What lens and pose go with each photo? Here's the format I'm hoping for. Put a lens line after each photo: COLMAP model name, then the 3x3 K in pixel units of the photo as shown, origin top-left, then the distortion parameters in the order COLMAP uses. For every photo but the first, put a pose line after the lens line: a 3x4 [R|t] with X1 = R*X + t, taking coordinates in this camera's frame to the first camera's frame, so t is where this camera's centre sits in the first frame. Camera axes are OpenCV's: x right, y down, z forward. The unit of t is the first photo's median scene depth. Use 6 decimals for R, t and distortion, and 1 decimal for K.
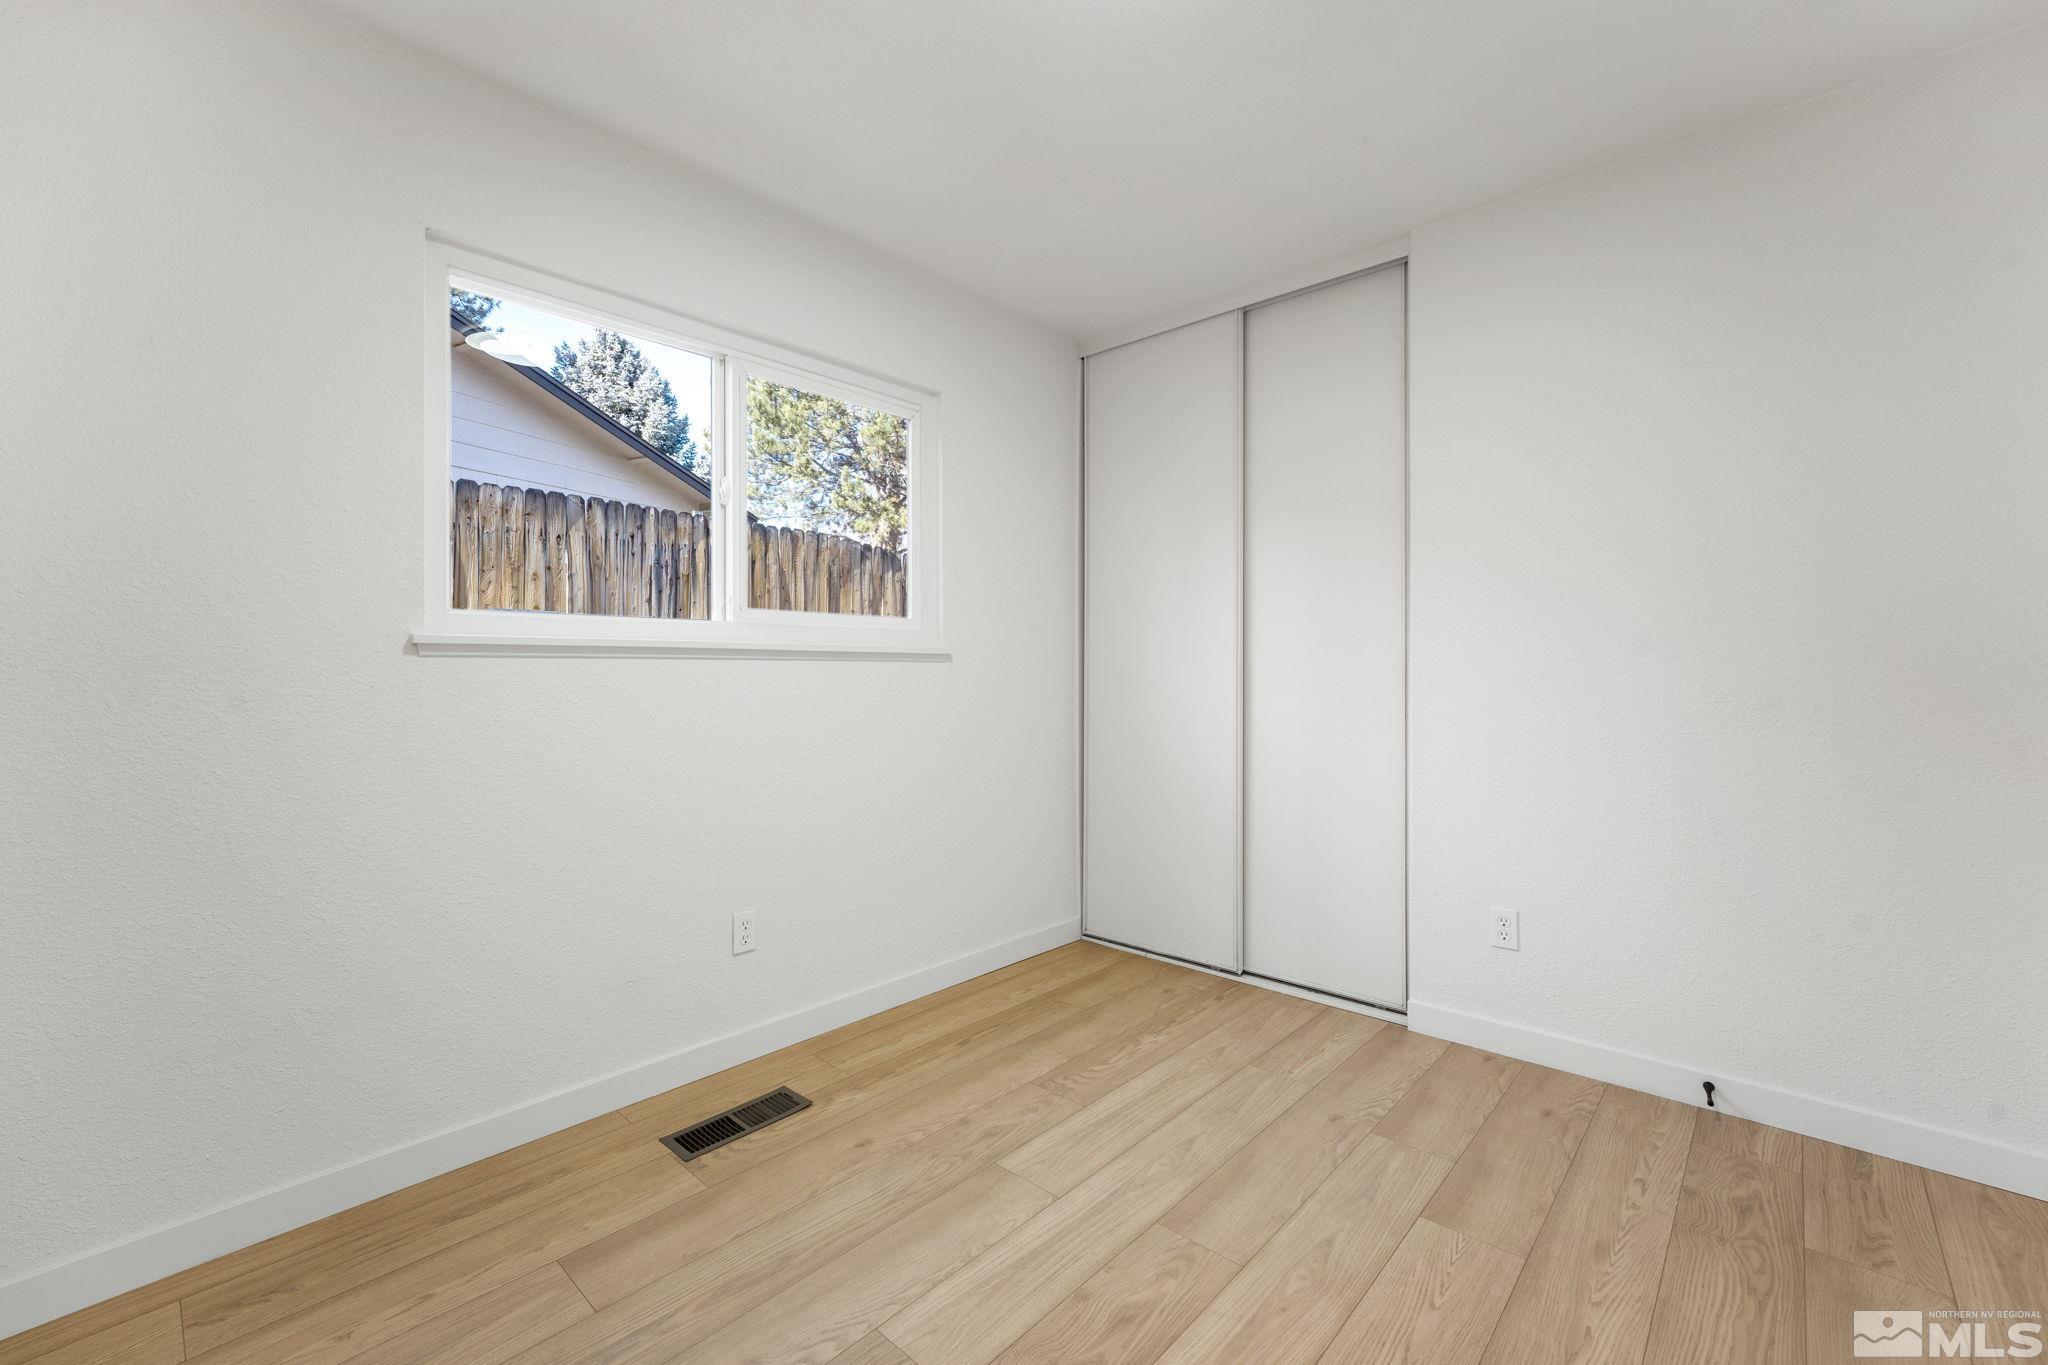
lens RADIAL K [[847.2, 0, 1012.8], [0, 847.2, 690.0], [0, 0, 1]] dist [-0.010730, 0.002479]
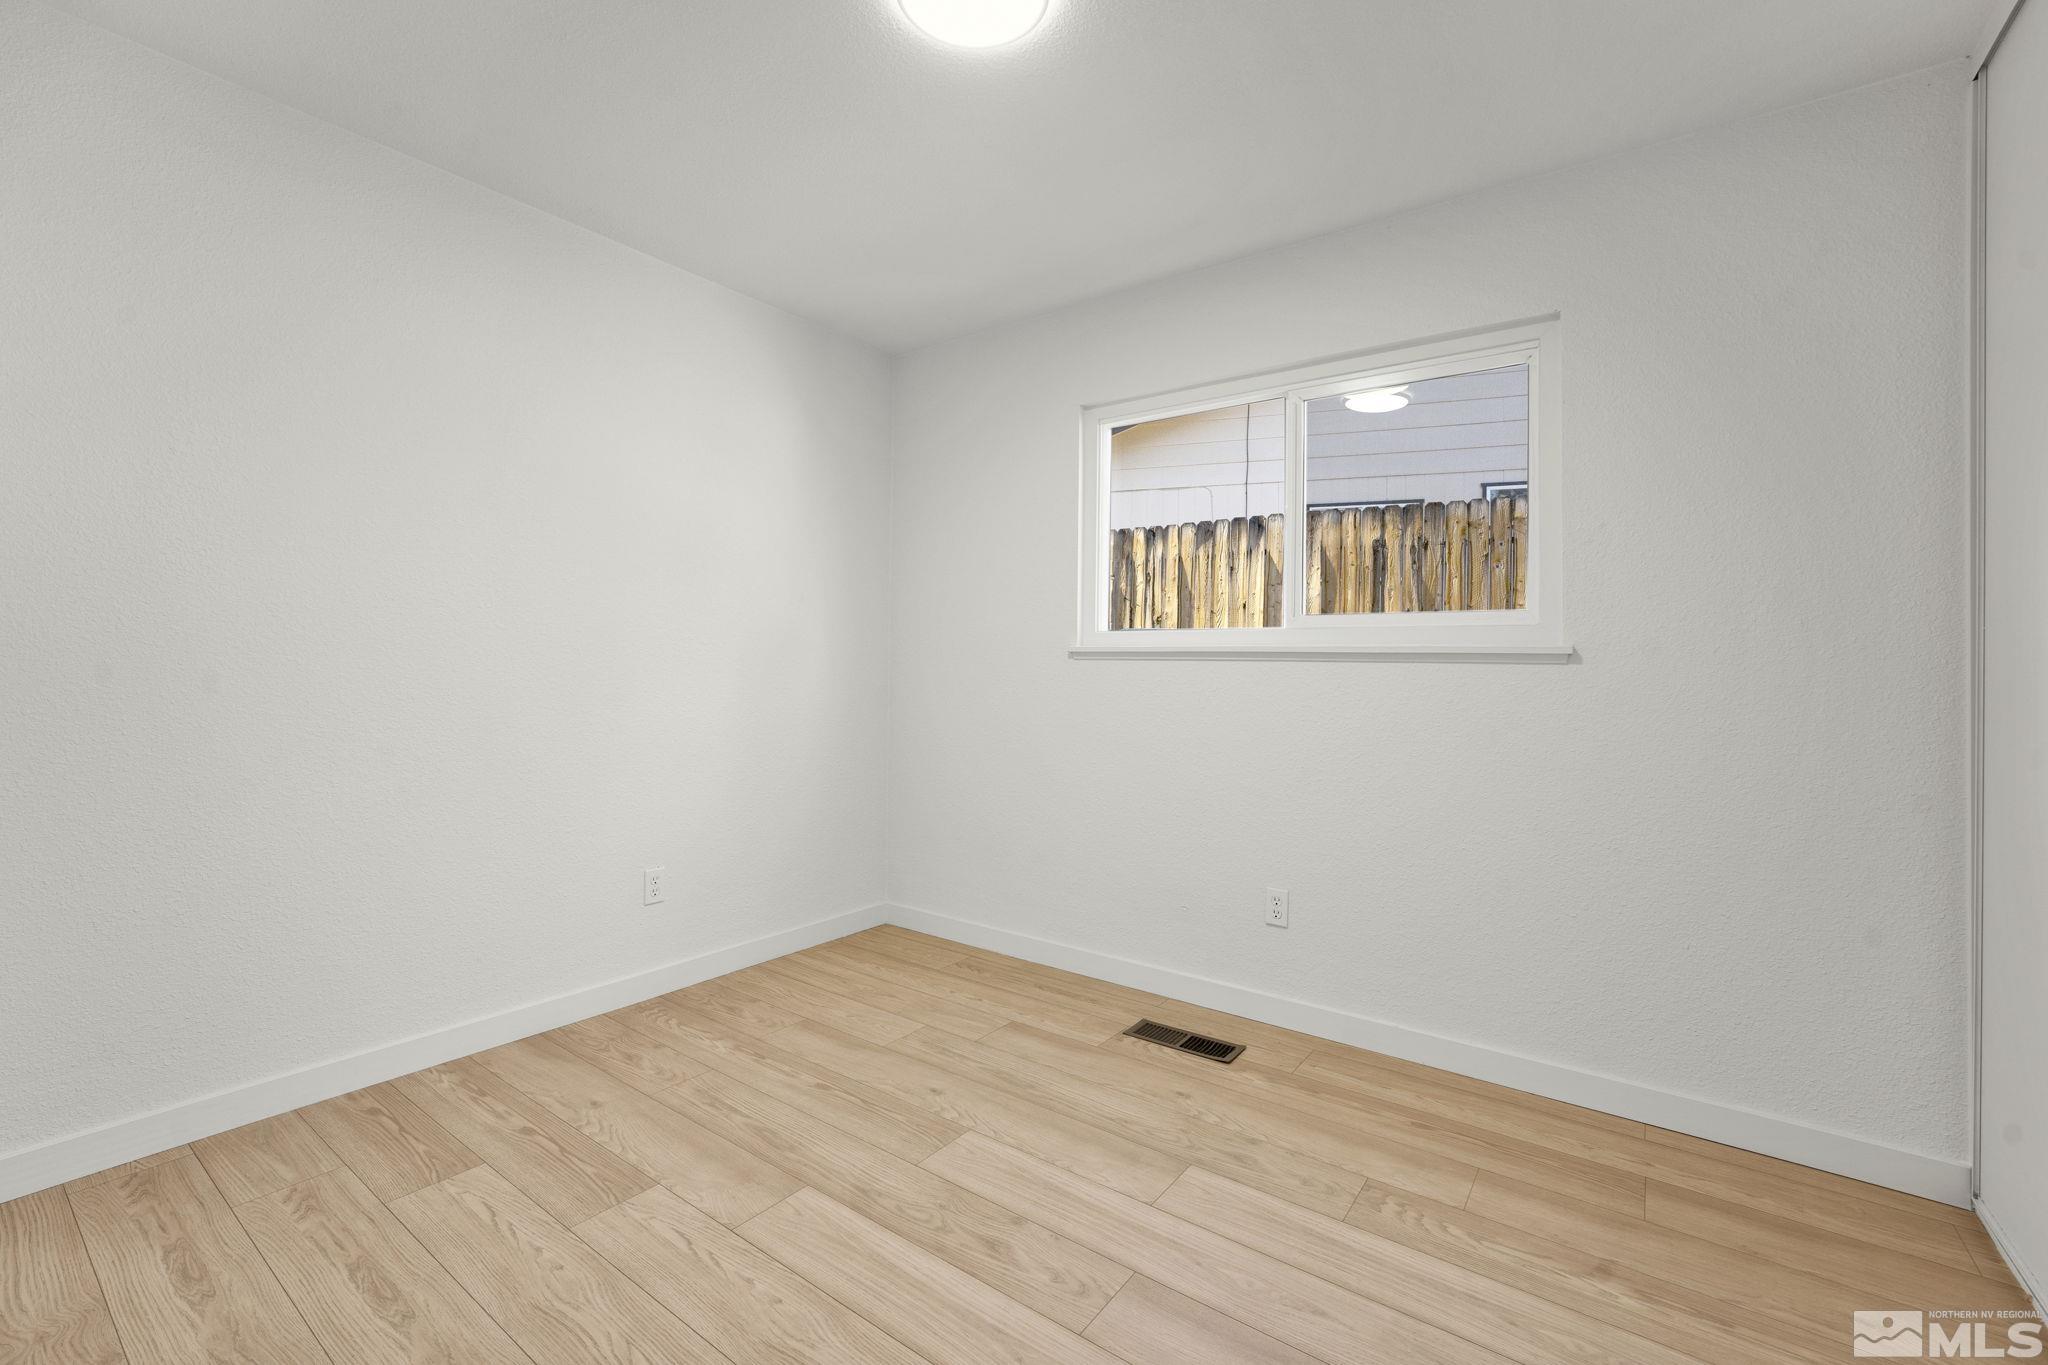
lens RADIAL K [[847.2, 0, 1015.3], [0, 847.2, 693.6], [0, 0, 1]] dist [-0.010730, 0.002479]
pose [[0.114707, 0.032700, -0.992861, 0.873870], [-0.036867, 0.998910, 0.028640, -0.016641], [0.992715, 0.033318, 0.115787, 0.620165]]
